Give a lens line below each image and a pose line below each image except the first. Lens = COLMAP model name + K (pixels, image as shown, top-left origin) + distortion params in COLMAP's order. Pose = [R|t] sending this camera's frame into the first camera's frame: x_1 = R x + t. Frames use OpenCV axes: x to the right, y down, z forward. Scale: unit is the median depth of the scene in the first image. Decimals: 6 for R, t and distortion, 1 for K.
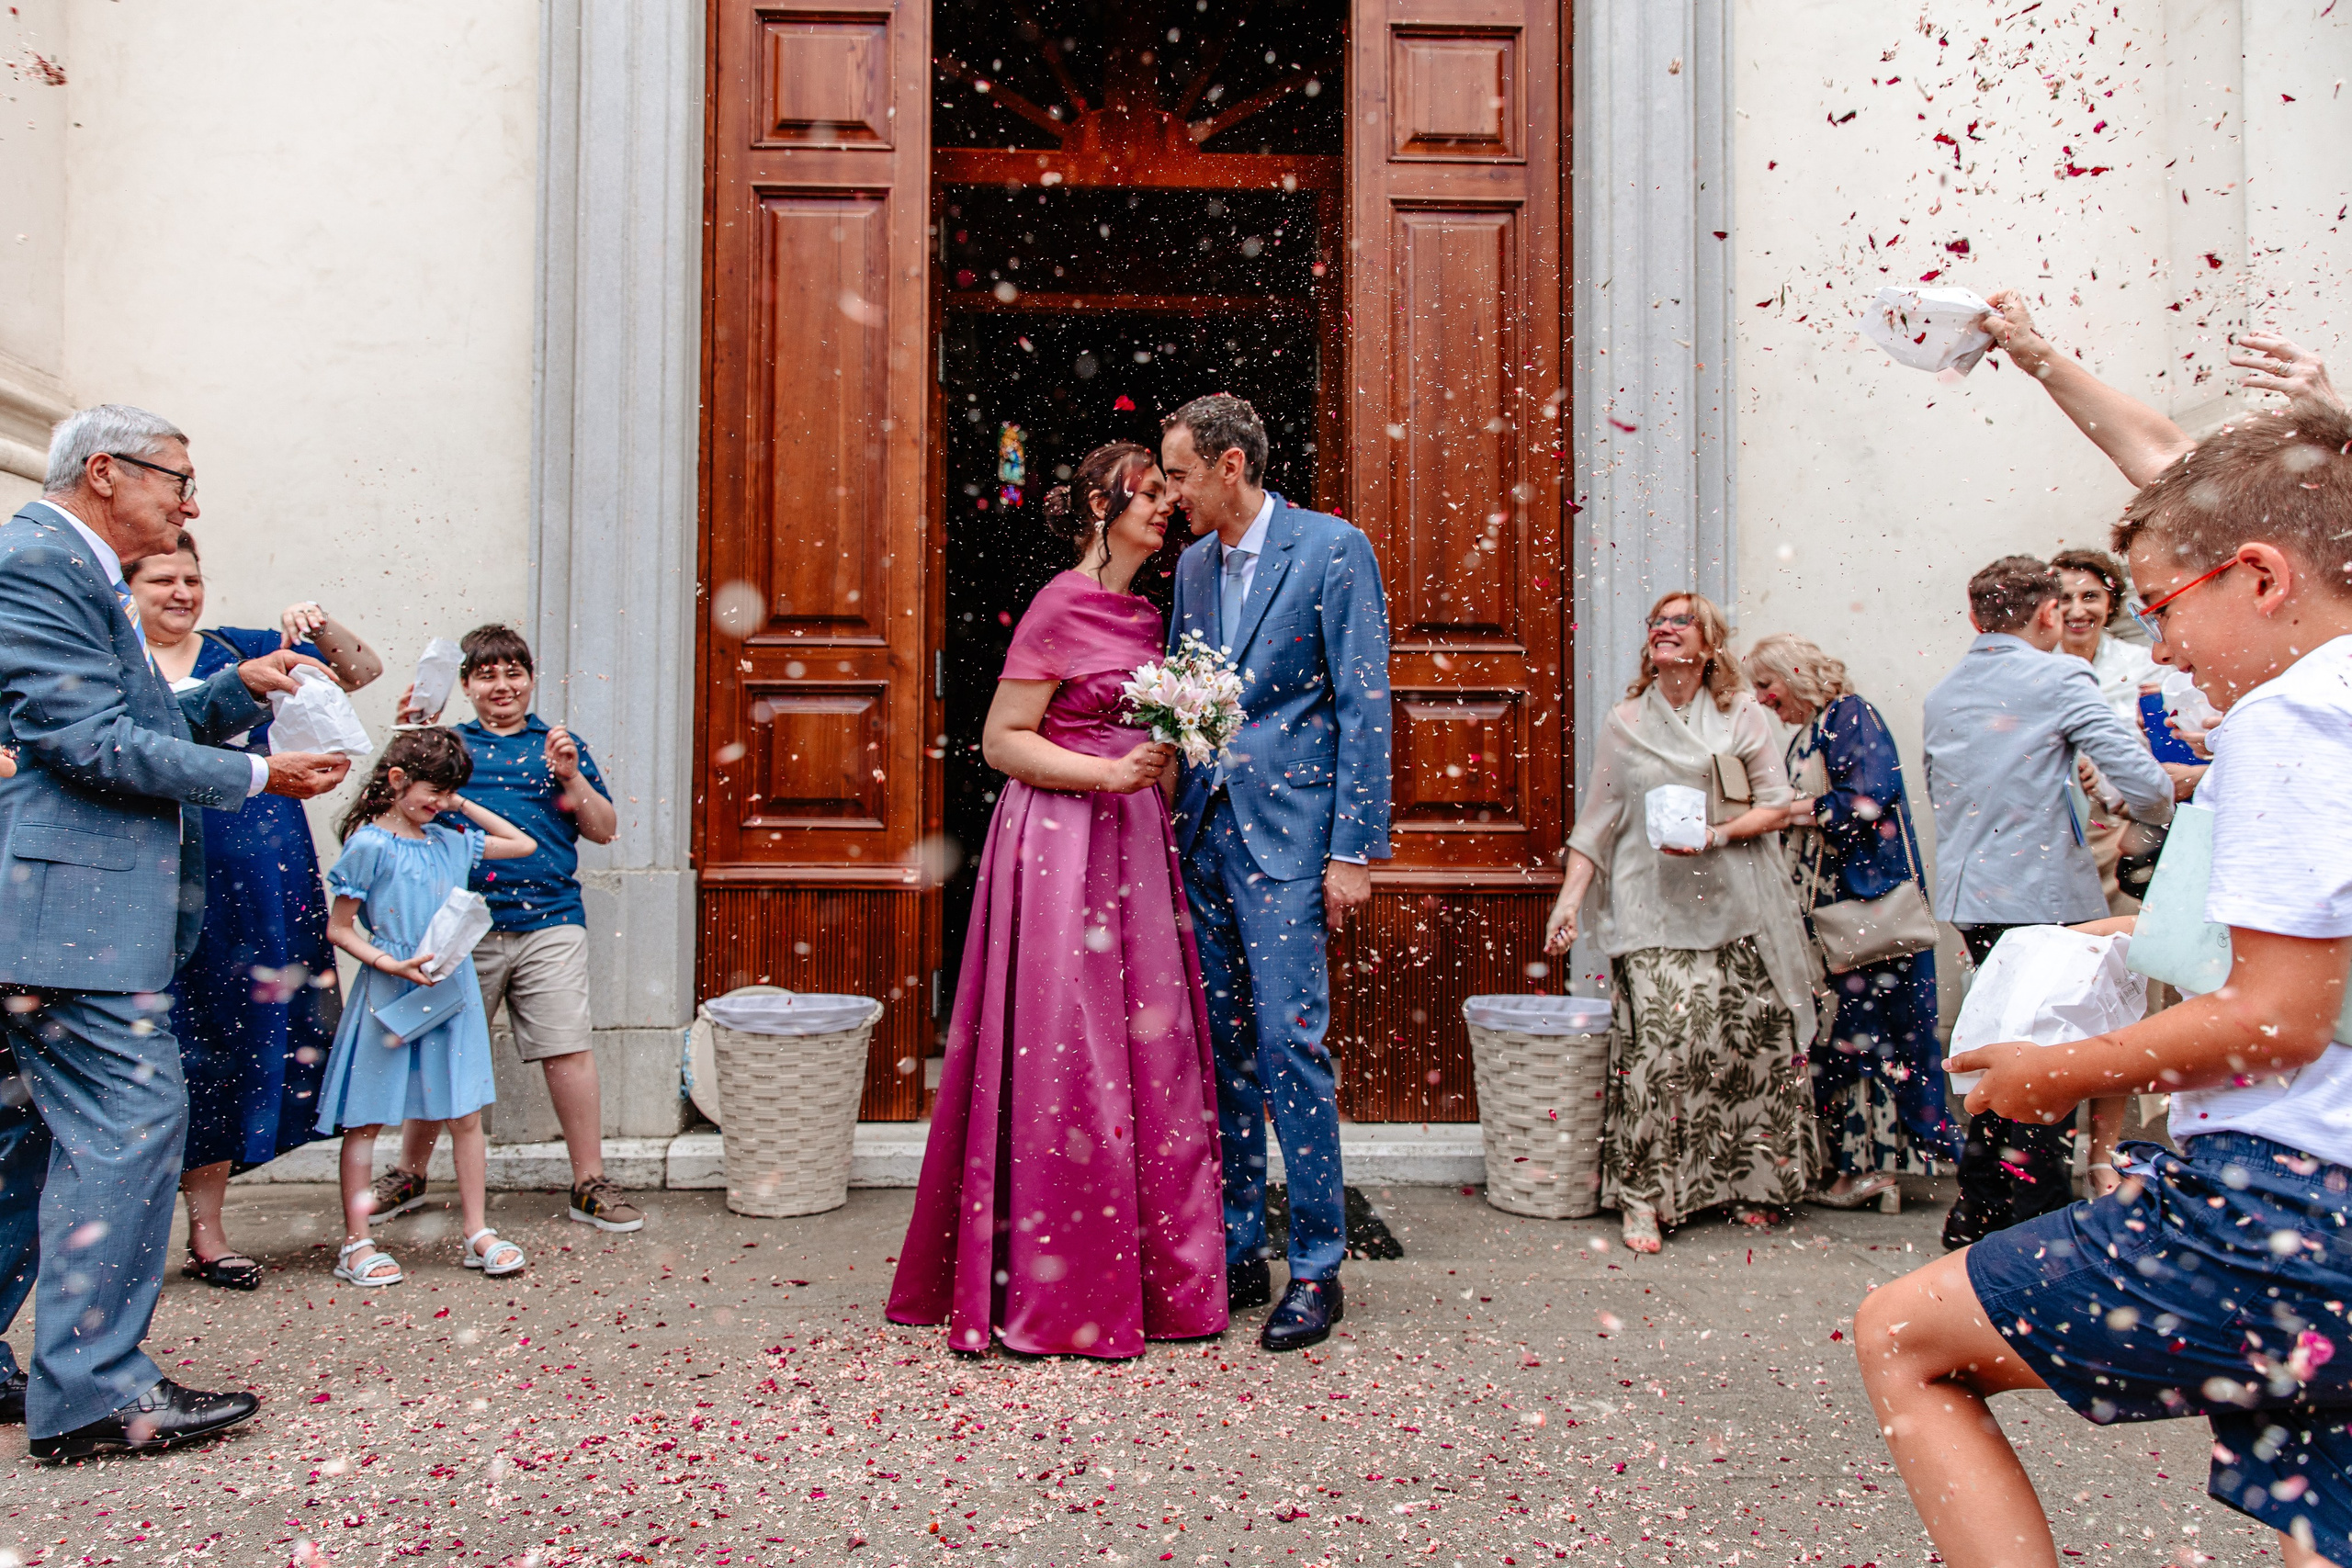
lens RADIAL K [[1573.6, 0, 1168.2], [0, 1573.6, 796.4], [0, 0, 1]] dist [-0.001654, 0.001781]
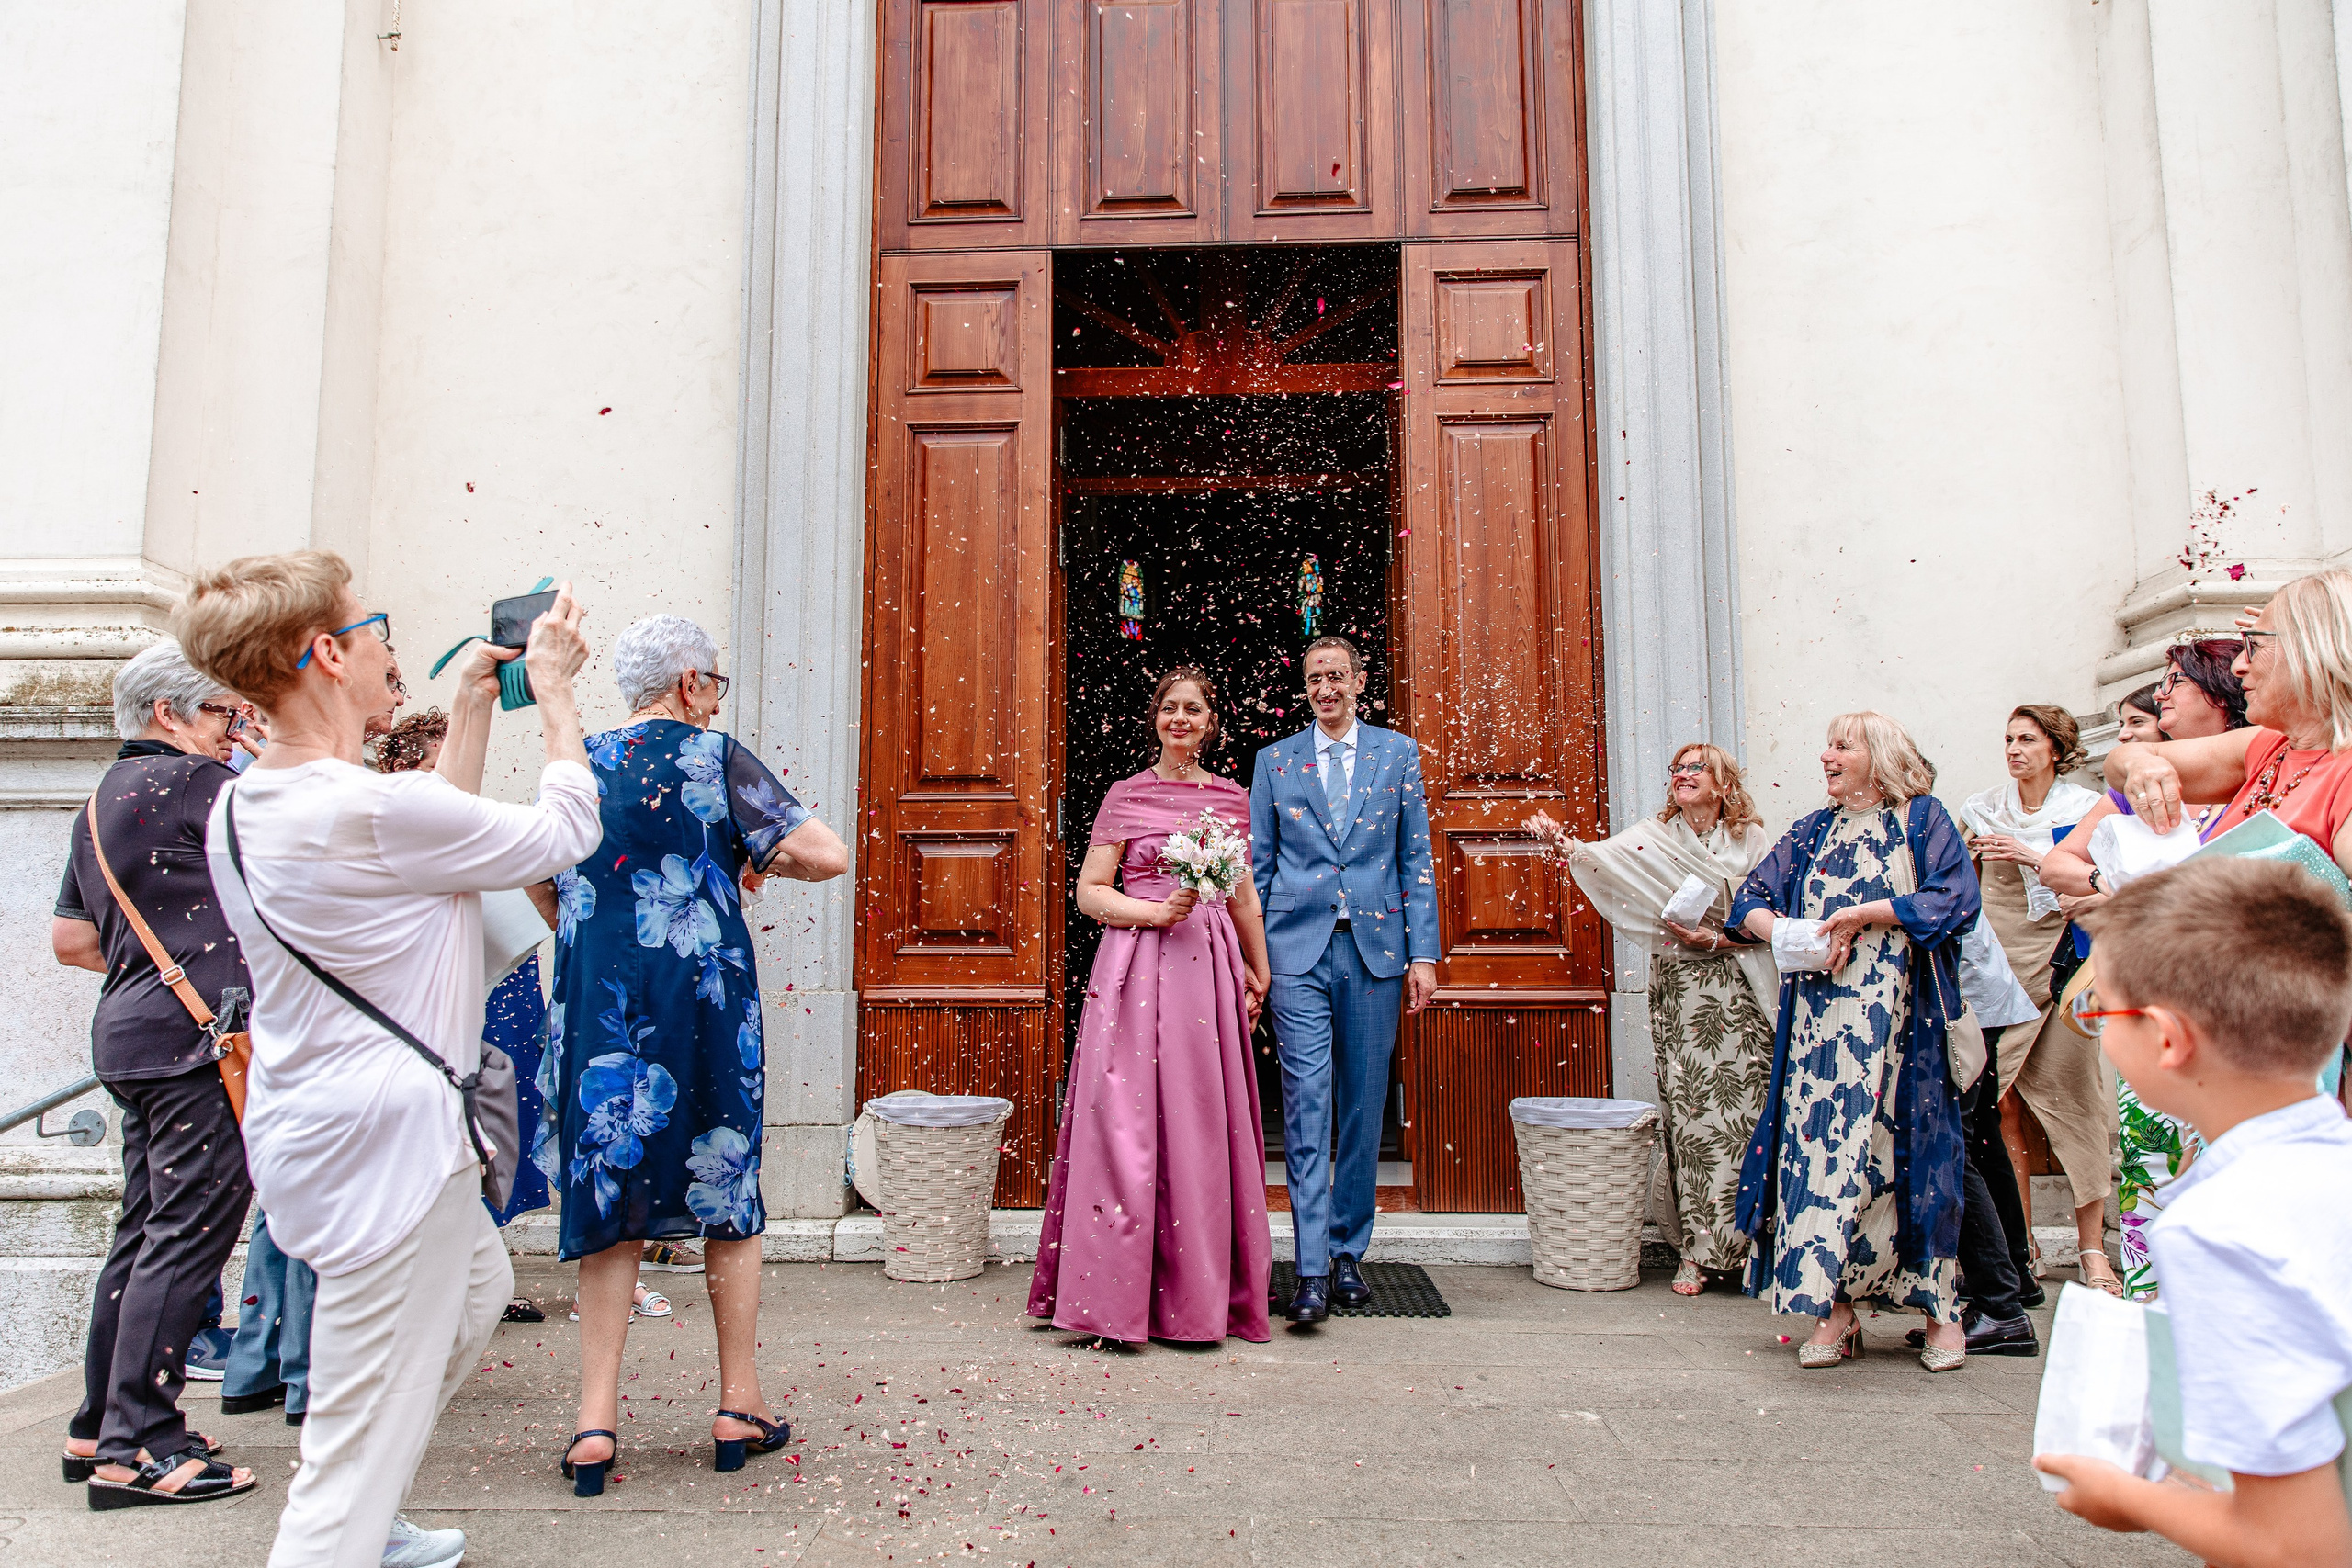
lens RADIAL K [[1675.5, 0, 1153.6], [0, 1675.5, 777.1], [0, 0, 1]] dist [-0.001607, -0.009605]
pose [[0.995816, -0.015832, -0.089994, 0.039859], [0.007903, 0.996107, -0.087795, -0.001346], [0.091034, 0.086716, 0.992065, -0.255460]]
